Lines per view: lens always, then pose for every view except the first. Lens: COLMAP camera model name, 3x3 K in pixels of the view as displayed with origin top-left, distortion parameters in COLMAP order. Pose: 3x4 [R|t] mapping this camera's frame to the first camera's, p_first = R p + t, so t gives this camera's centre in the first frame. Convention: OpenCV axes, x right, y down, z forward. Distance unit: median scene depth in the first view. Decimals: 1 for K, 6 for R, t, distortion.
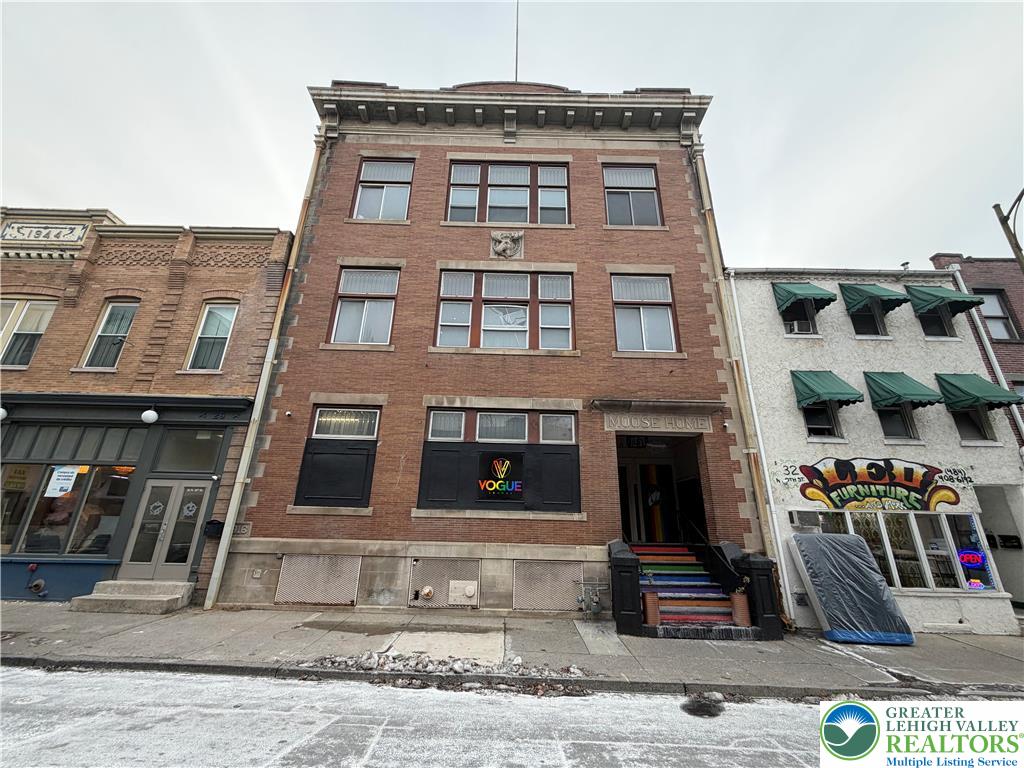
lens RADIAL K [[413.6, 0, 507.9], [0, 413.6, 382.3], [0, 0, 1]] dist [0.006447, -0.001044]
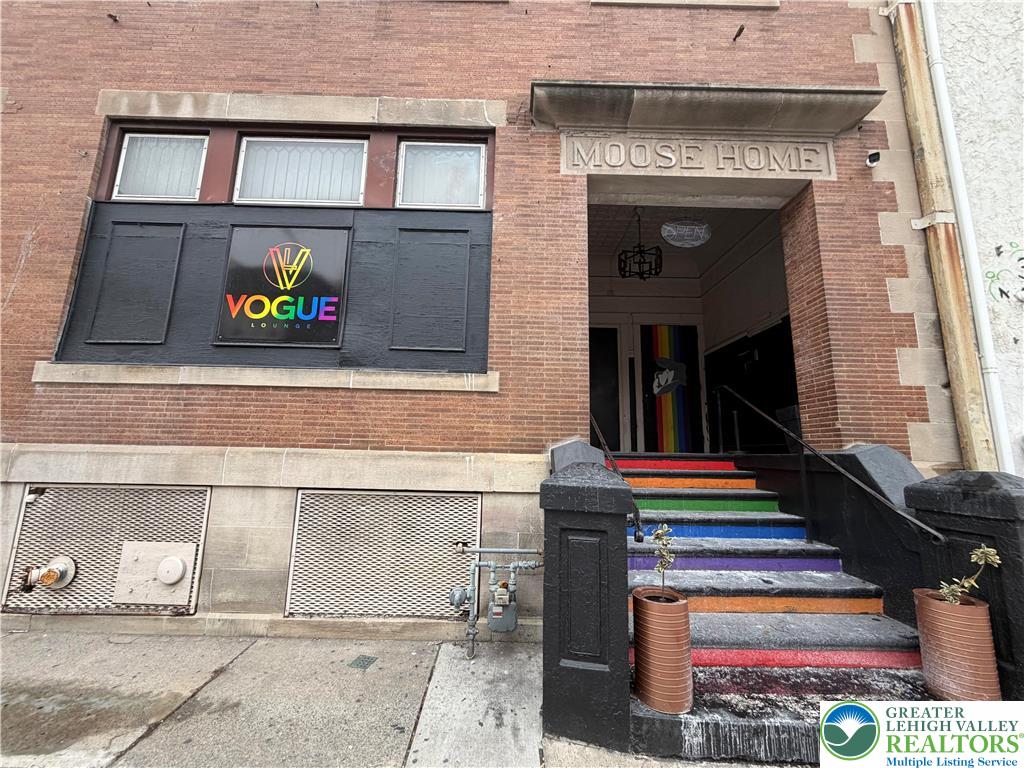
lens RADIAL K [[413.6, 0, 507.8], [0, 413.6, 381.4], [0, 0, 1]] dist [0.006447, -0.001044]
pose [[1.000000, -0.000641, -0.000630, 0.188268], [0.000740, 0.985036, 0.172349, 0.245295], [0.000510, -0.172350, 0.985036, 0.593340]]
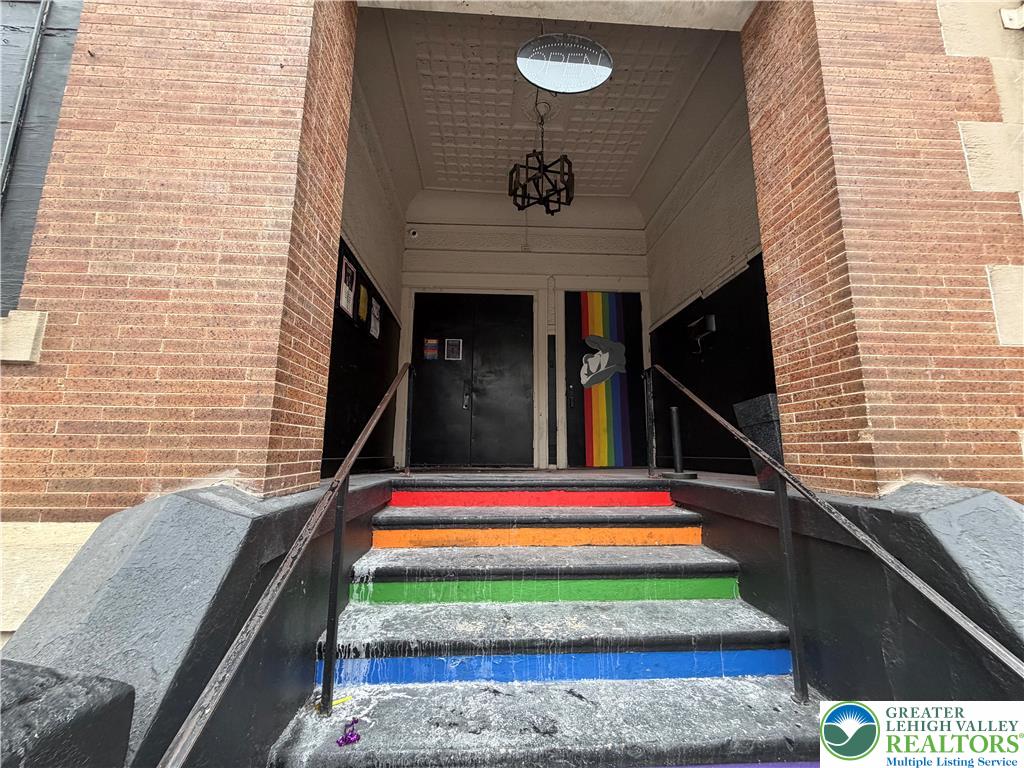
lens RADIAL K [[413.6, 0, 505.9], [0, 413.6, 380.8], [0, 0, 1]] dist [0.006447, -0.001044]
pose [[0.999259, -0.005011, 0.038173, 0.334351], [-0.001790, 0.984377, 0.176064, 0.297110], [-0.038459, -0.176002, 0.983638, 0.798180]]
